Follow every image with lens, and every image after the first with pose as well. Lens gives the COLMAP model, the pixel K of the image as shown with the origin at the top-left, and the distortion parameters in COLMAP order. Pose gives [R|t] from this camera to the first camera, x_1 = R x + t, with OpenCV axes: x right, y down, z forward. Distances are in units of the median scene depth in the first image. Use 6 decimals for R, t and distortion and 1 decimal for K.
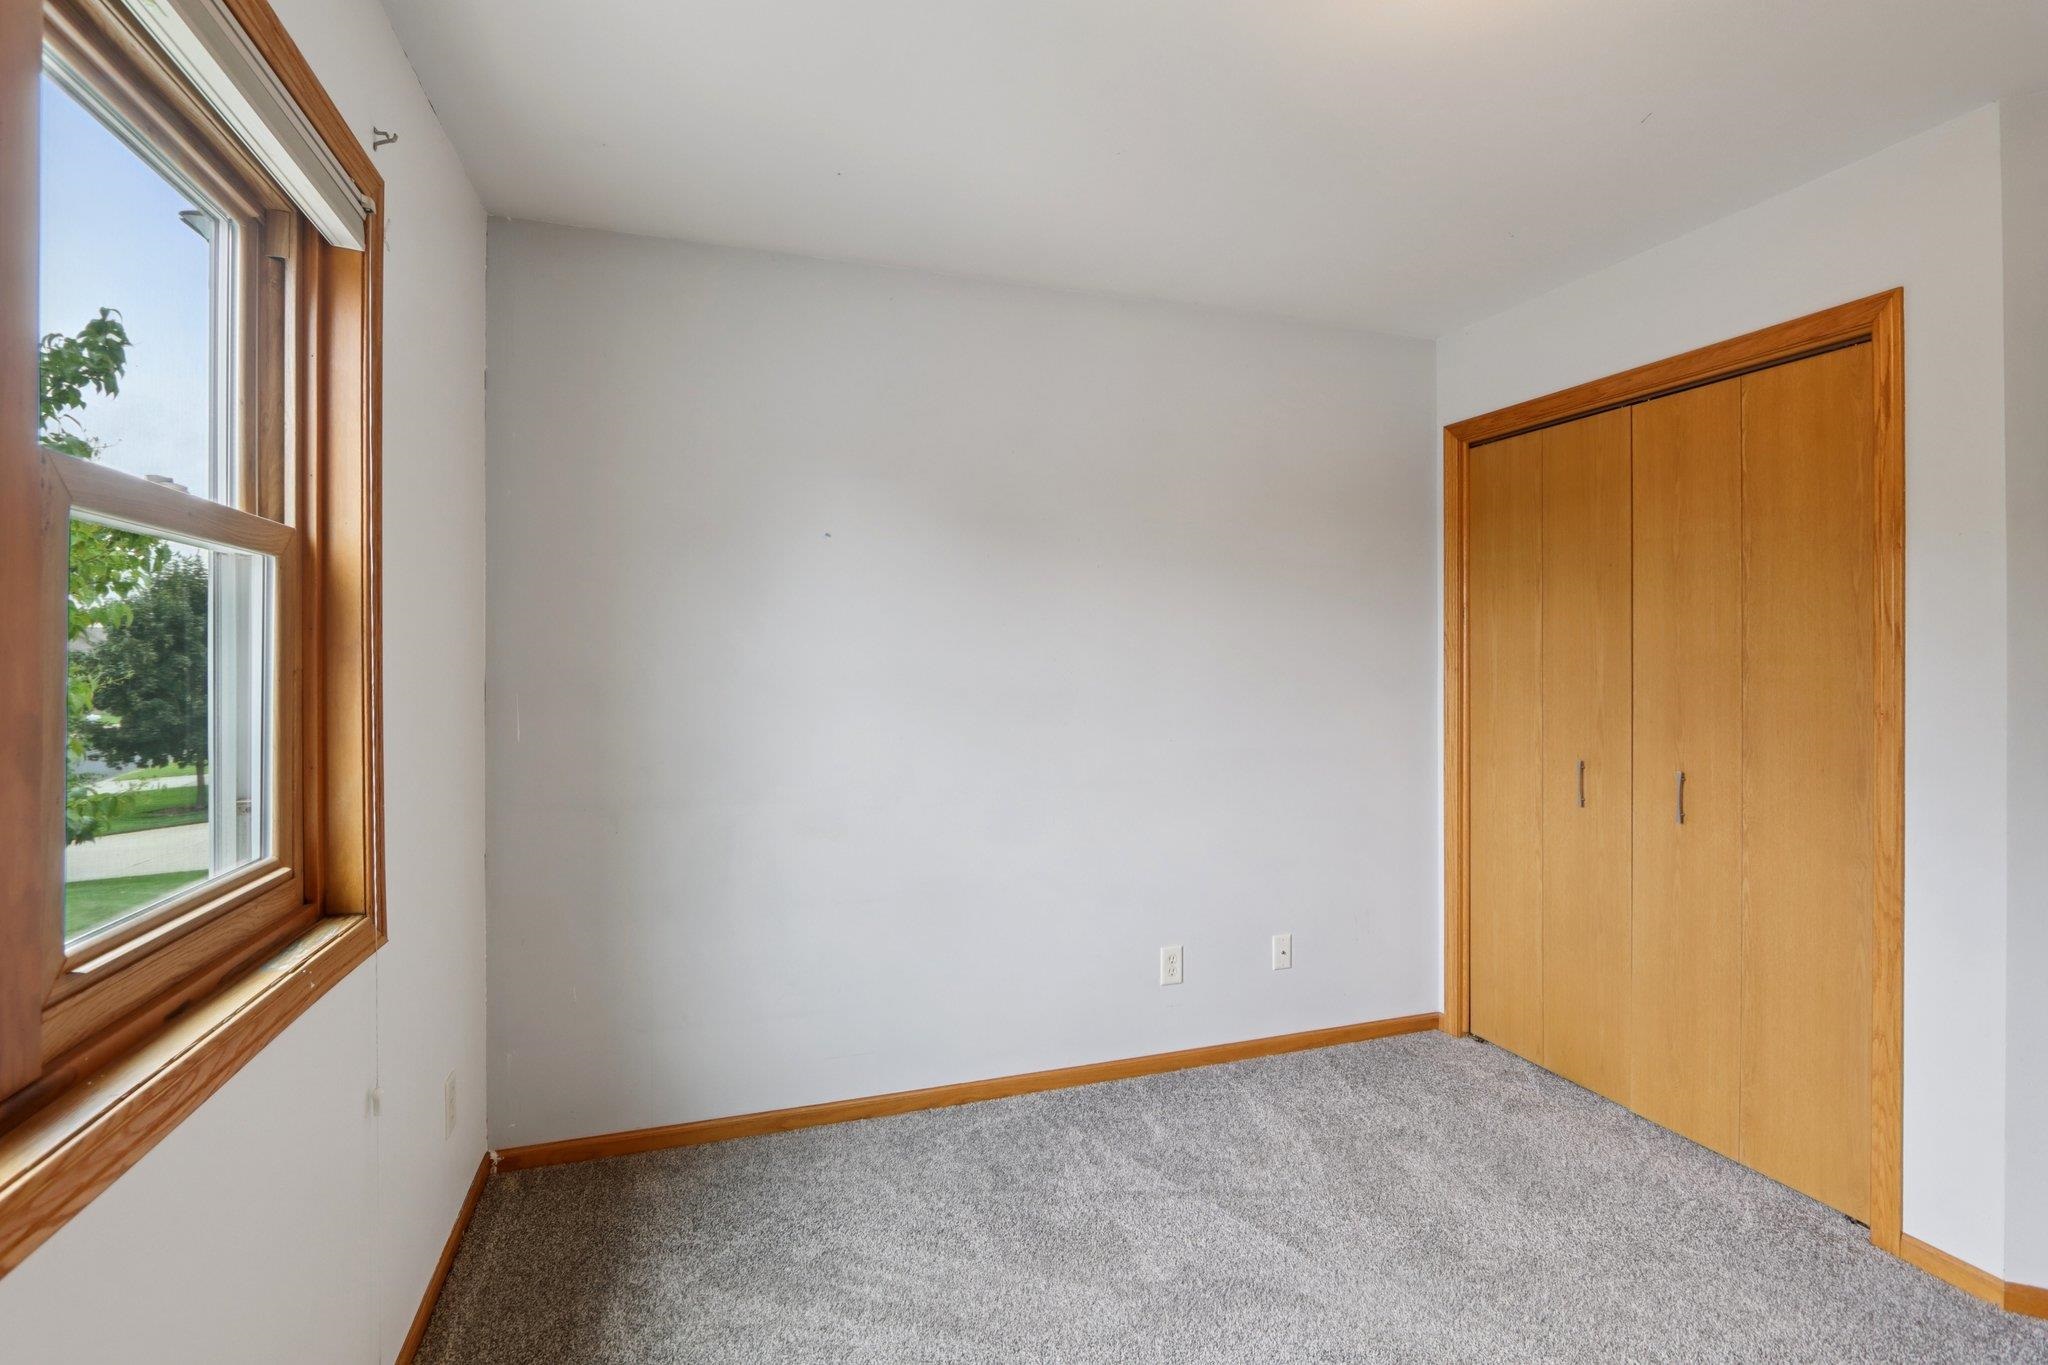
lens RADIAL K [[950.2, 0, 1018.8], [0, 950.2, 670.1], [0, 0, 1]] dist [-0.013171, 0.001574]
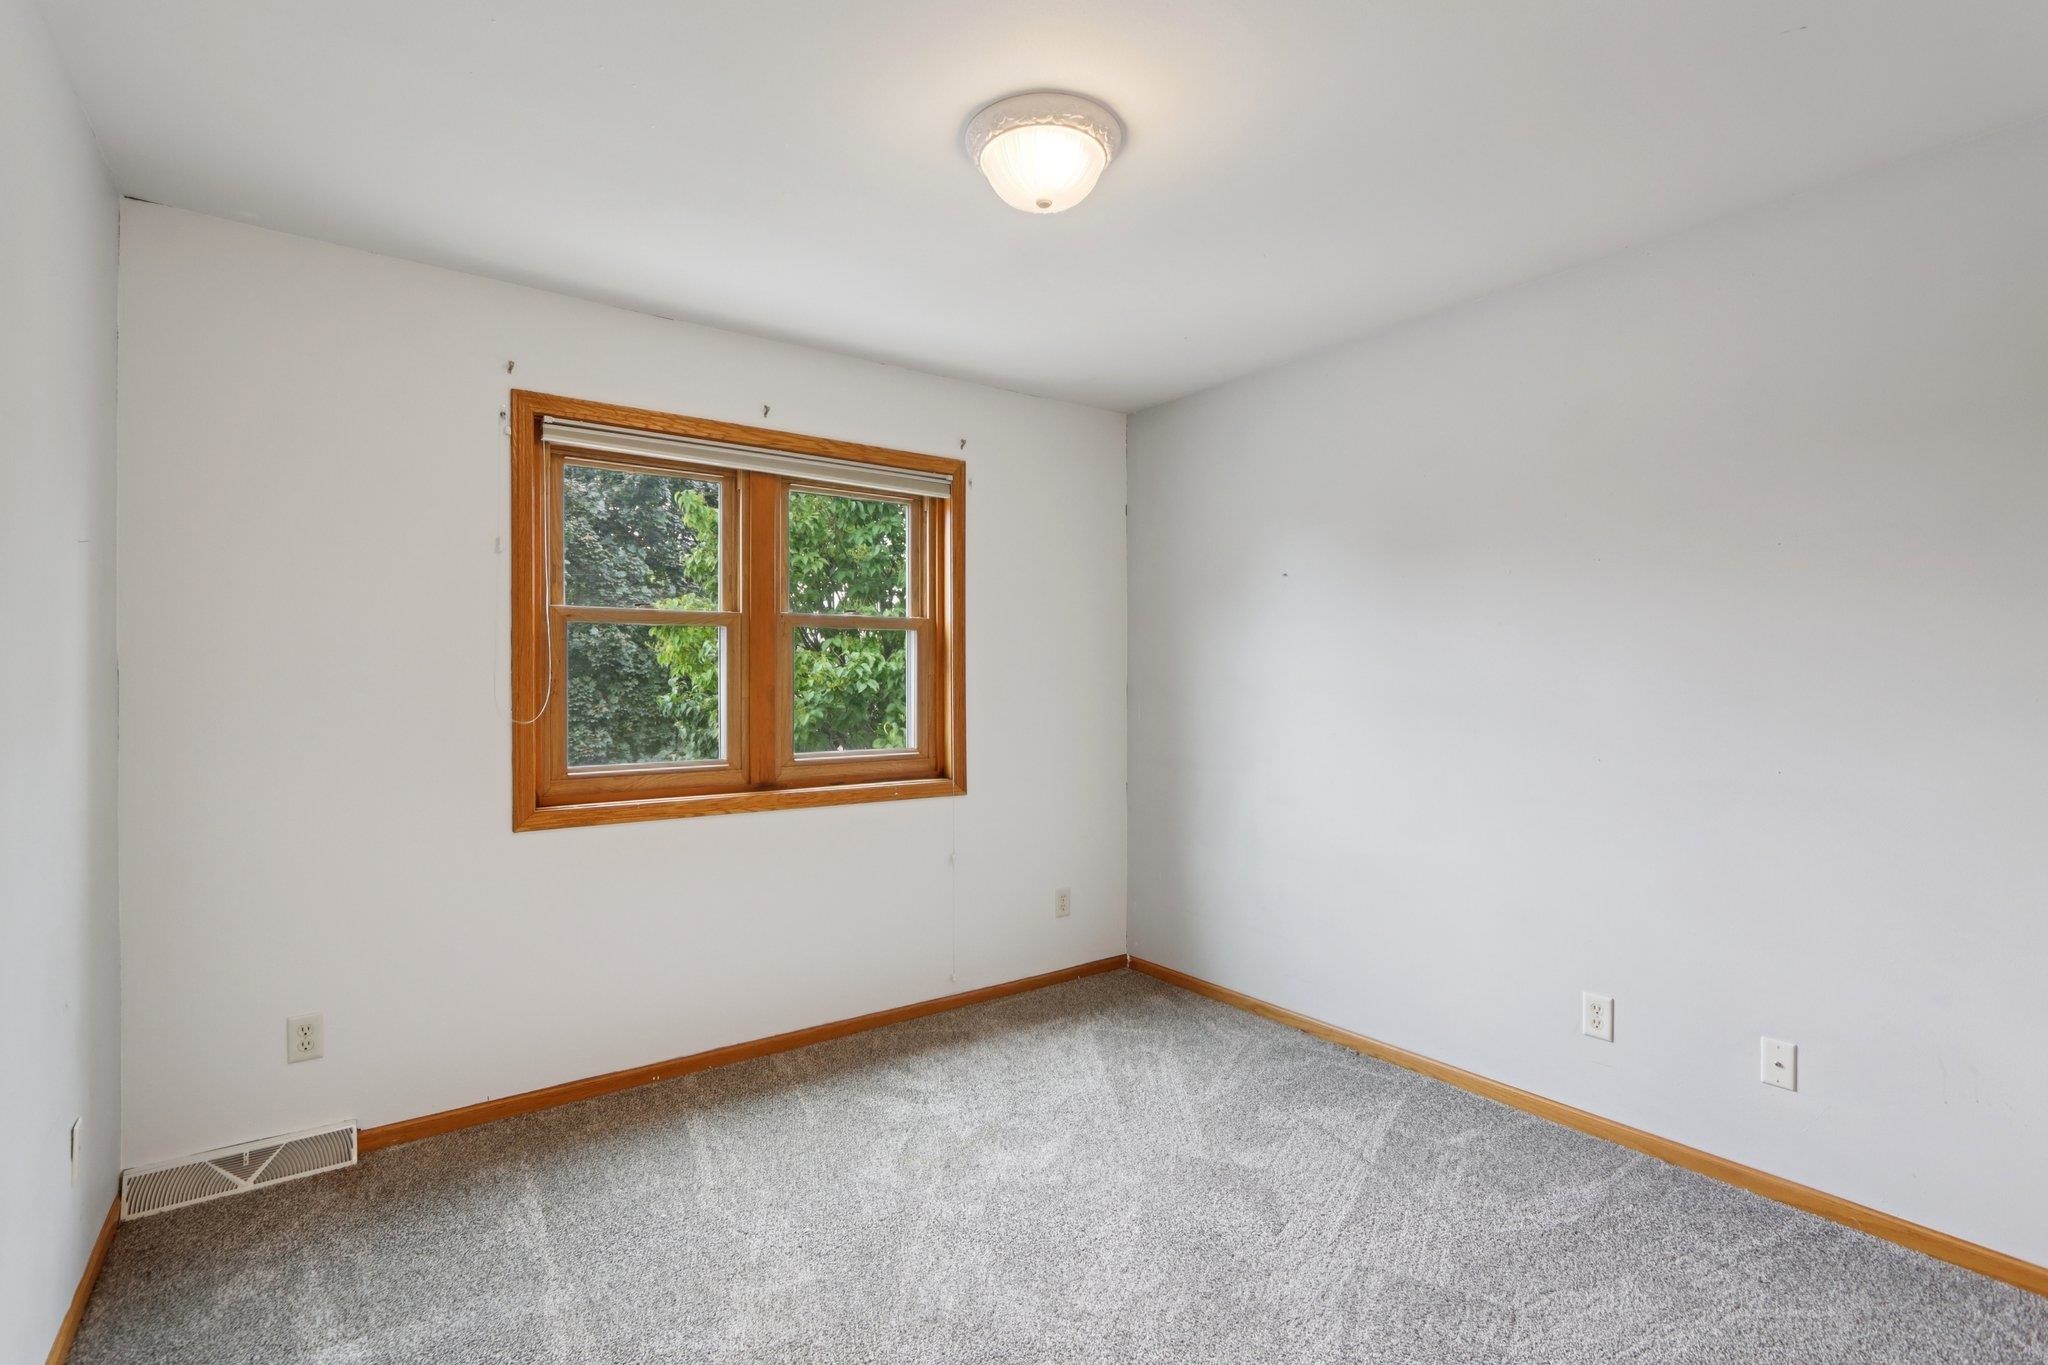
lens RADIAL K [[950.2, 0, 1025.4], [0, 950.2, 682.8], [0, 0, 1]] dist [-0.013171, 0.001574]
pose [[0.298237, 0.001422, -0.954491, 0.988306], [-0.009657, 0.999952, -0.001527, 0.011193], [0.954443, 0.009673, 0.298236, 0.274051]]
